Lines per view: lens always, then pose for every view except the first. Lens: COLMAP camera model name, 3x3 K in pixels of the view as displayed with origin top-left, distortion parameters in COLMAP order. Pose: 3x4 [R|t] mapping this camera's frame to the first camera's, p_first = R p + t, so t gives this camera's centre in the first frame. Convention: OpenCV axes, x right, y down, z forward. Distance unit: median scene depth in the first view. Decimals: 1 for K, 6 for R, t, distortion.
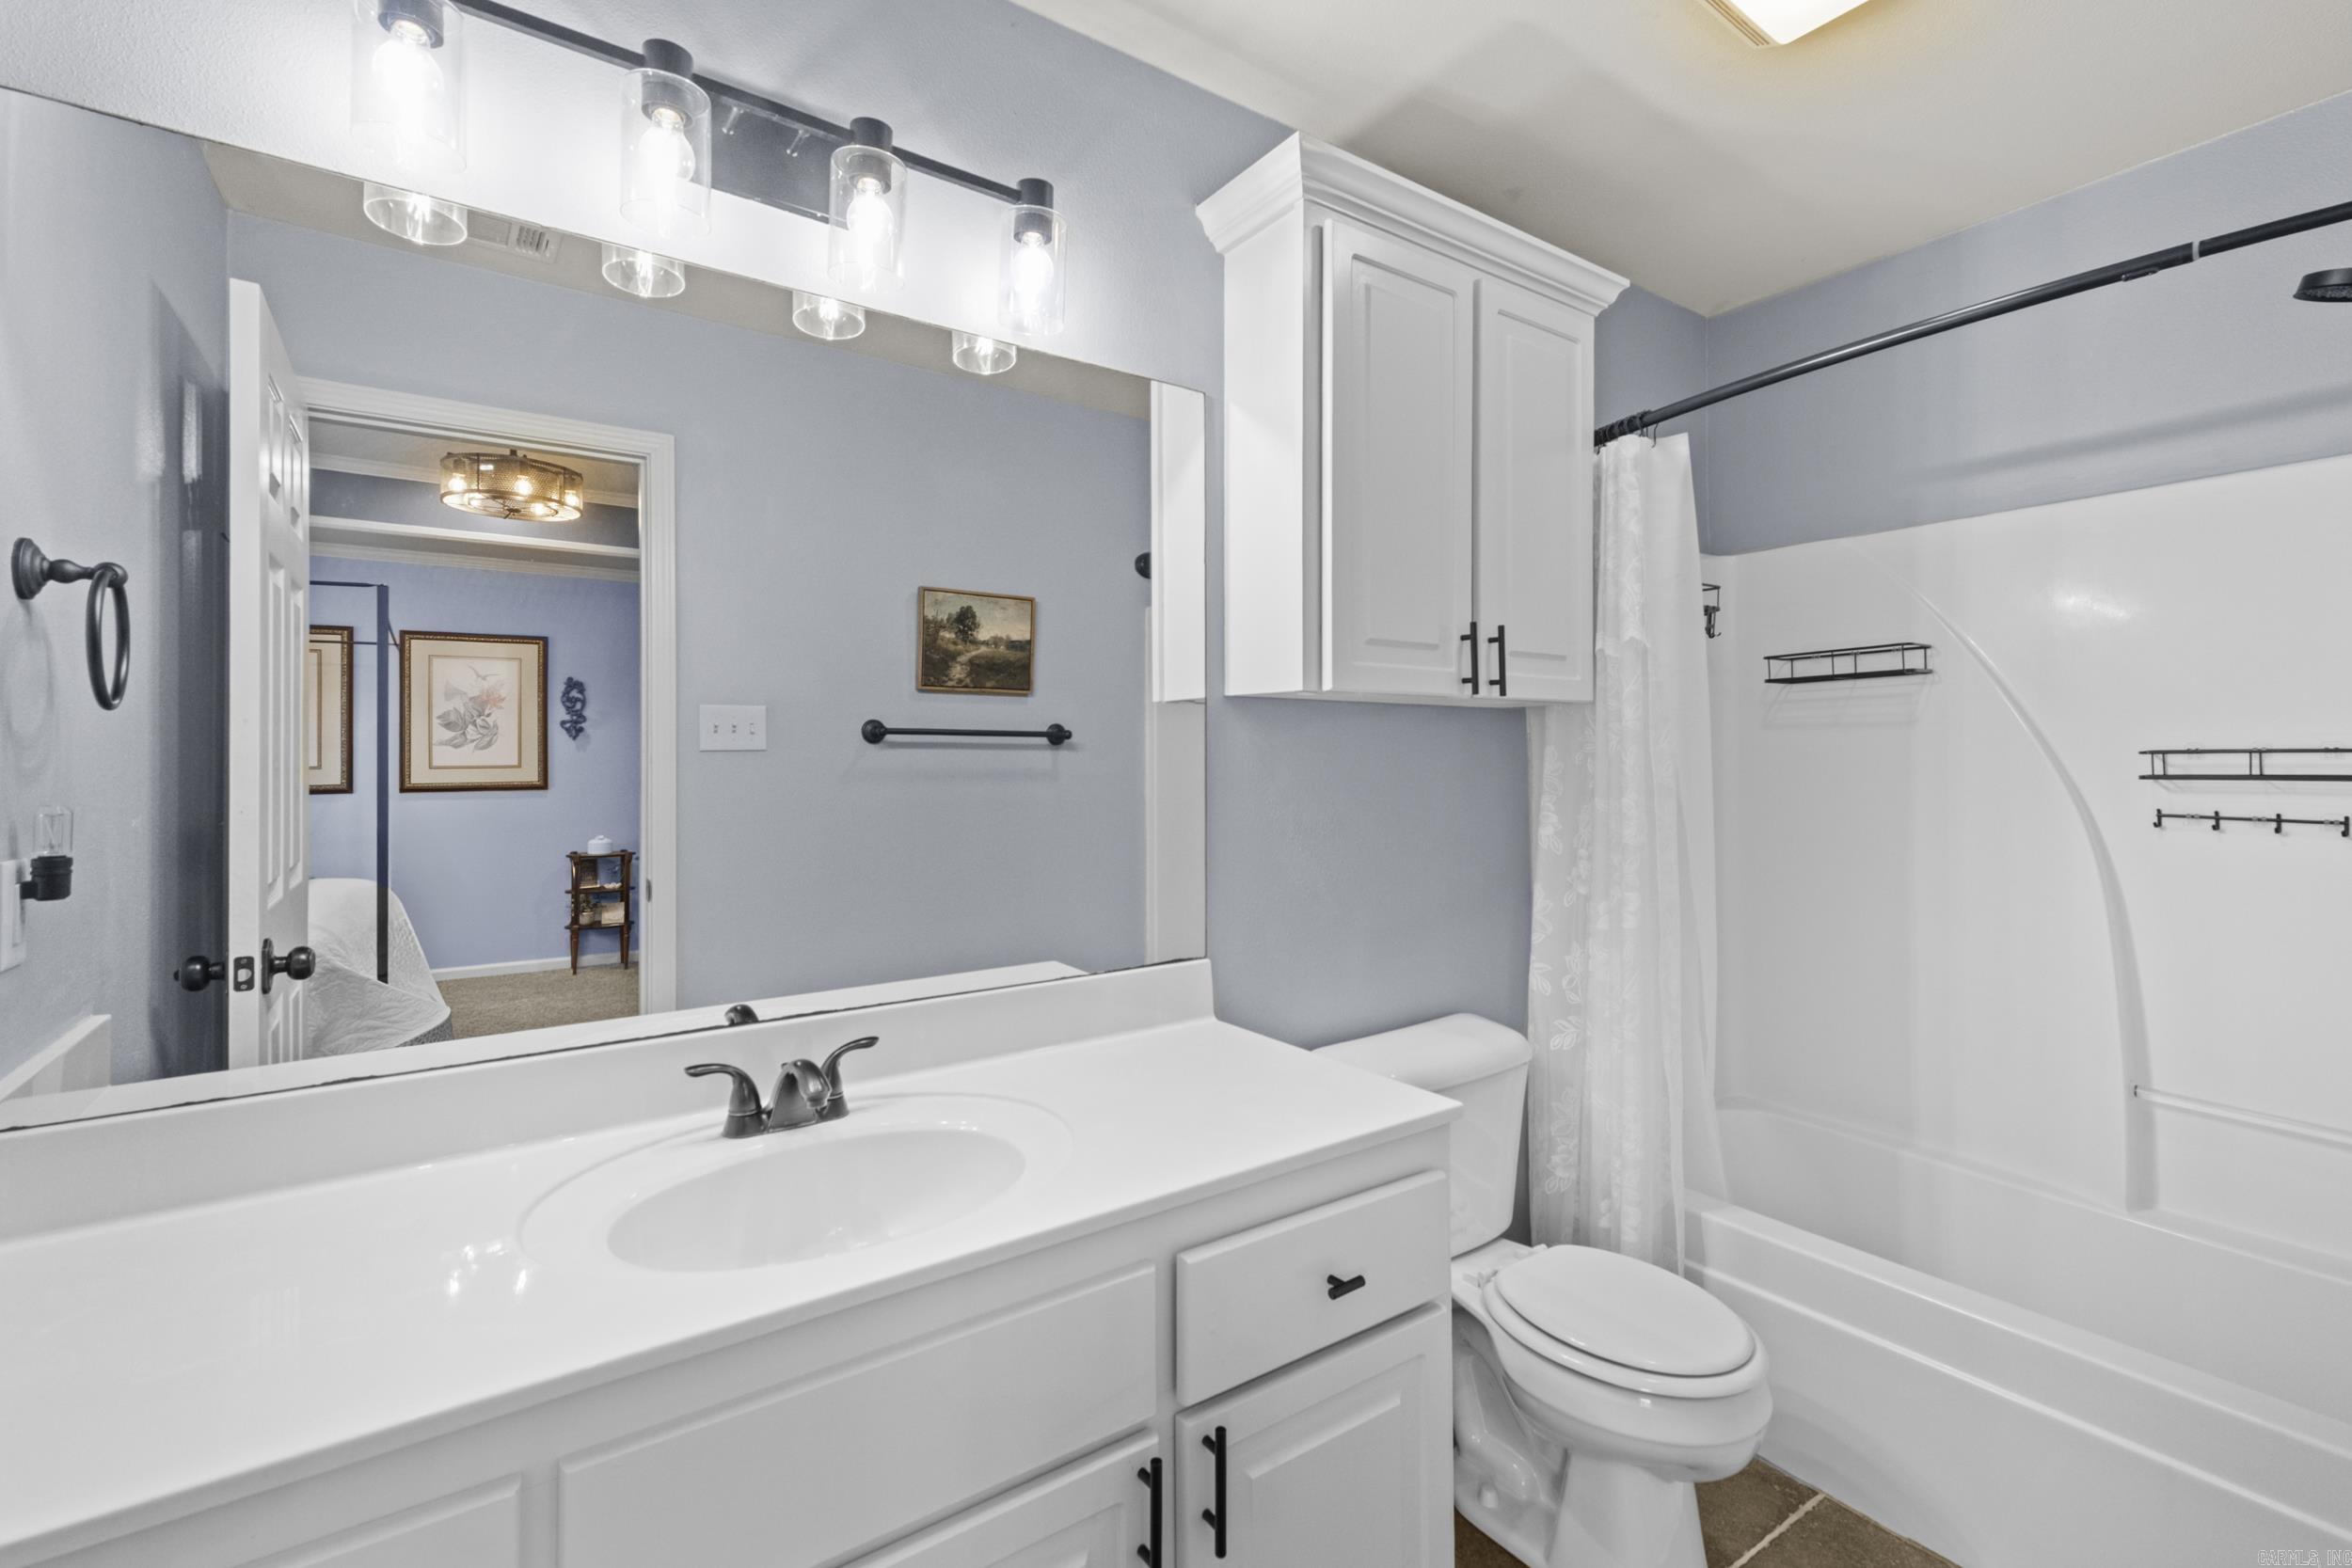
lens RADIAL K [[1026.3, 0, 1172.7], [0, 1026.3, 783.7], [0, 0, 1]] dist [0.007803, 0.000588]
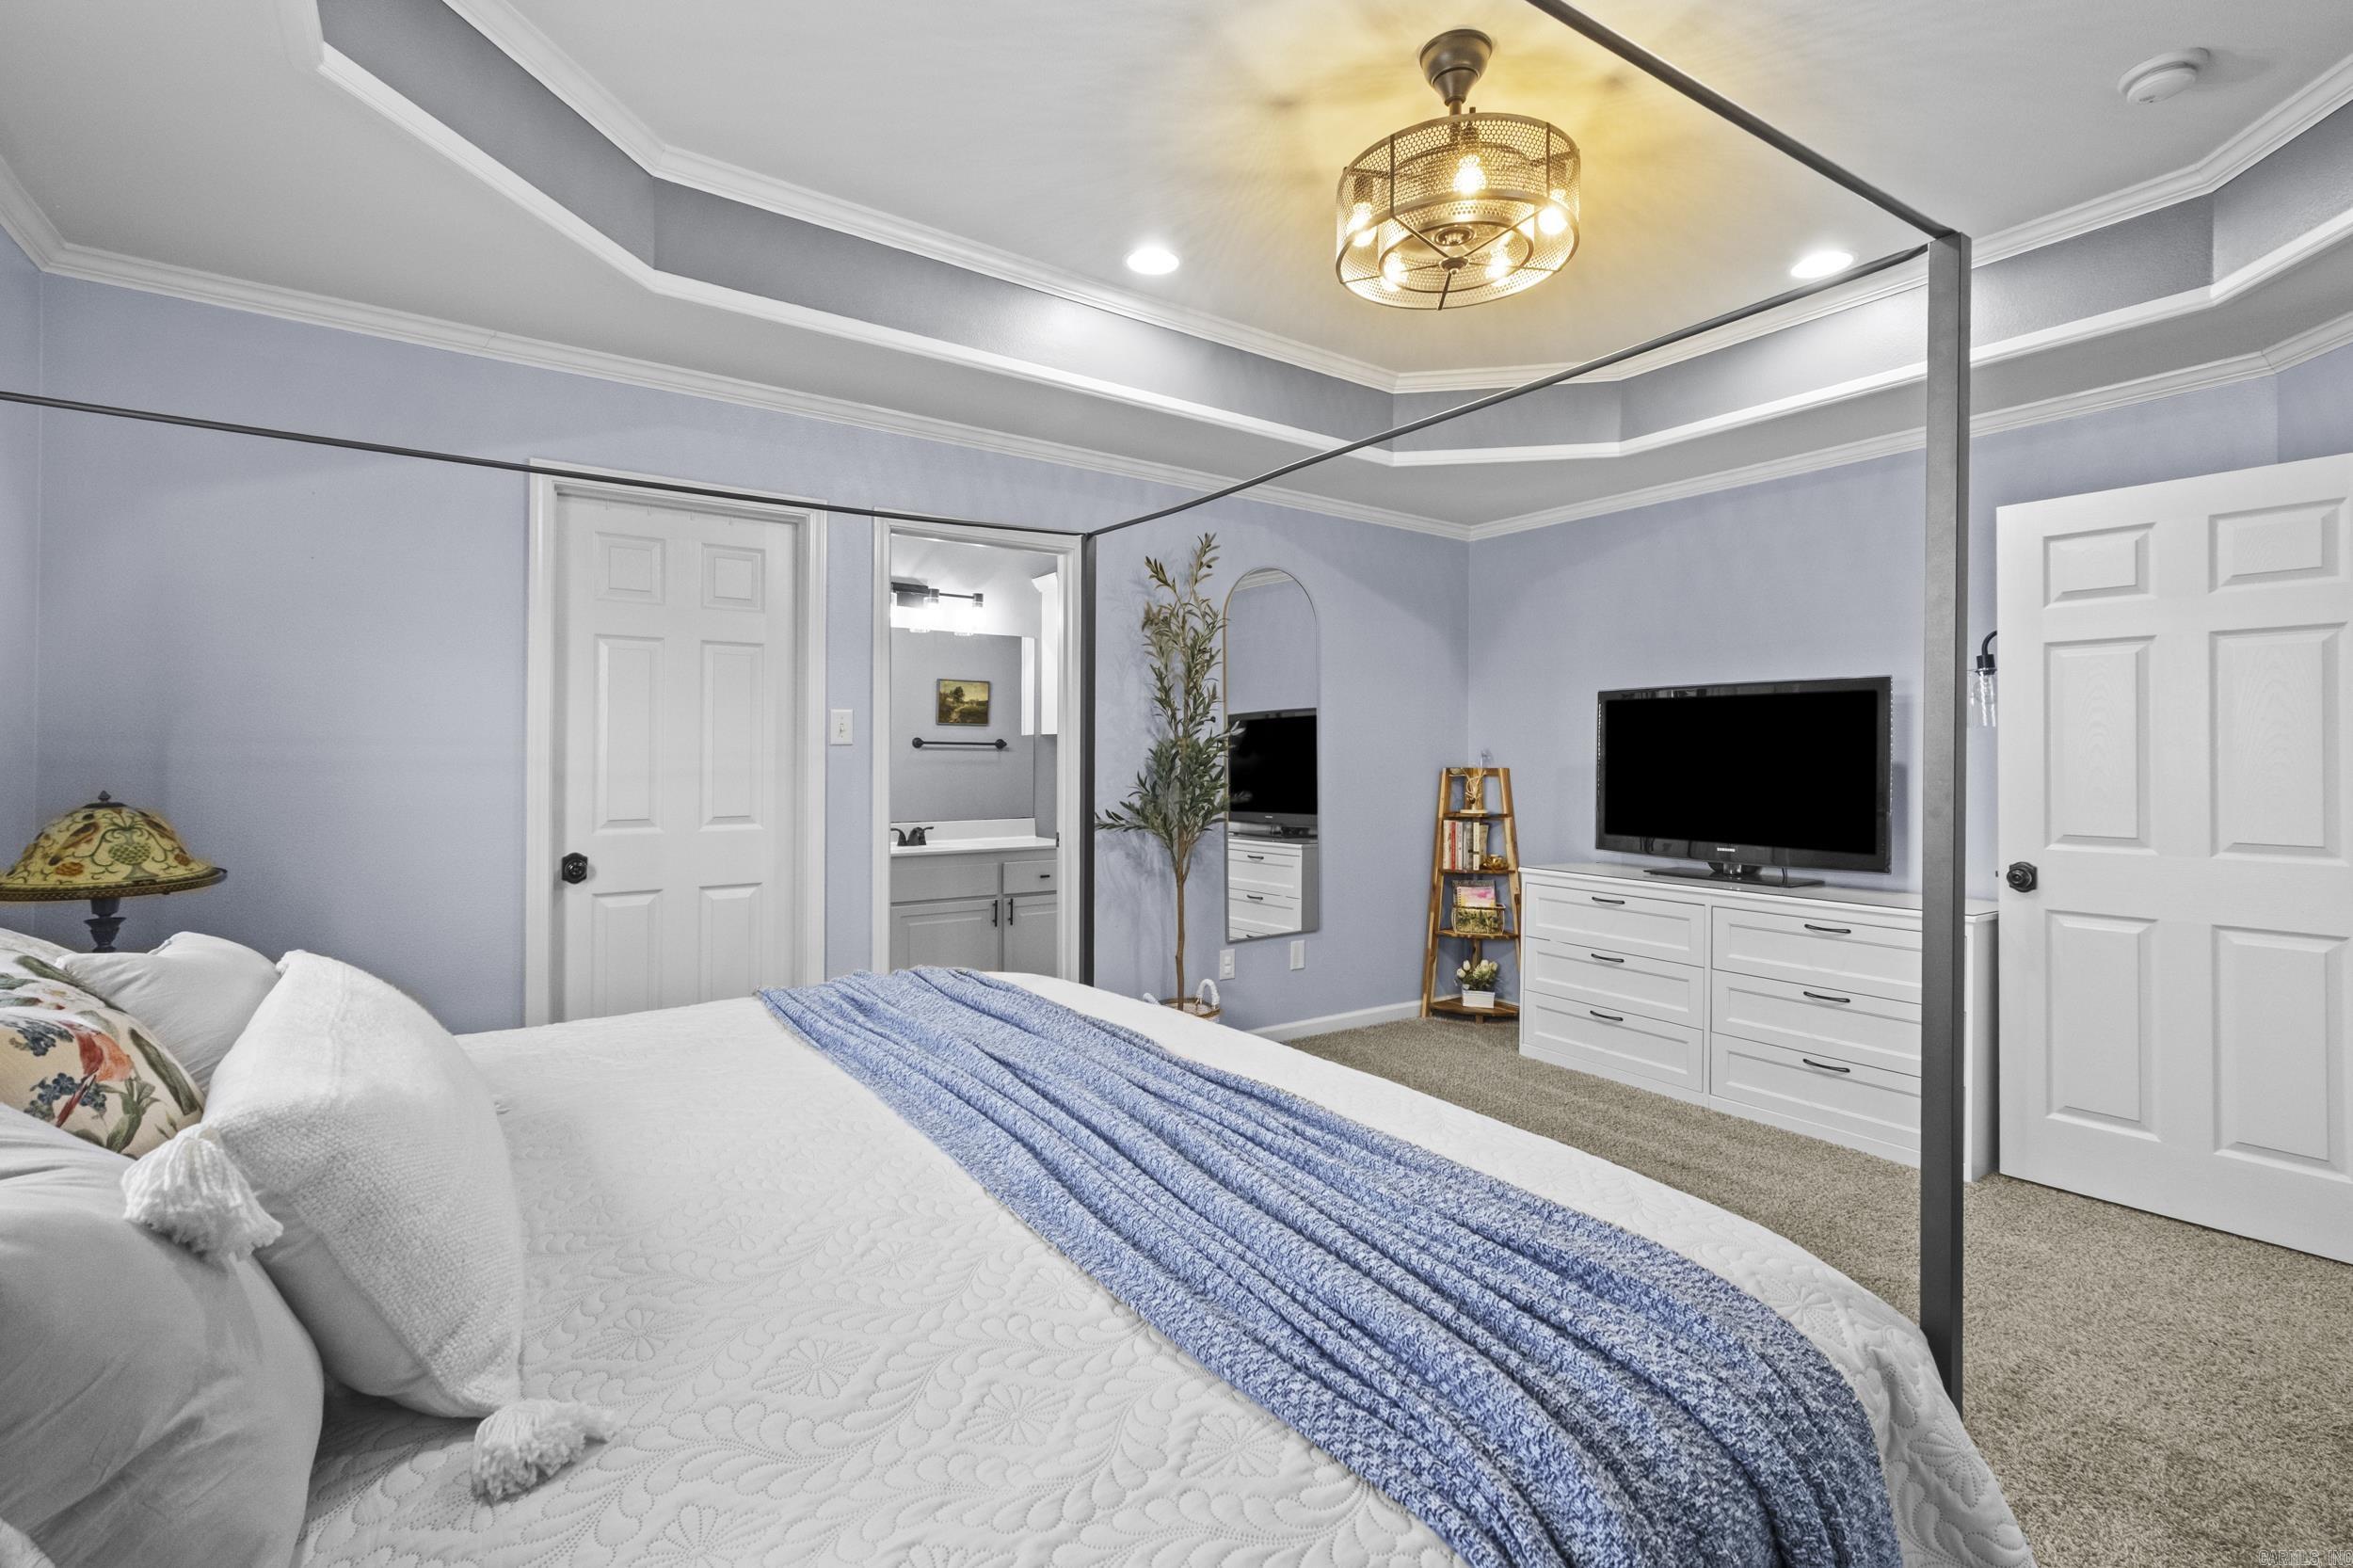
lens RADIAL K [[1026.8, 0, 1175.5], [0, 1026.8, 768.8], [0, 0, 1]] dist [0.007803, 0.000588]
pose [[0.999934, 0.006069, 0.009733, 0.620210], [-0.005914, 0.999857, -0.015834, 0.095134], [-0.009828, 0.015775, 0.999827, -3.060449]]
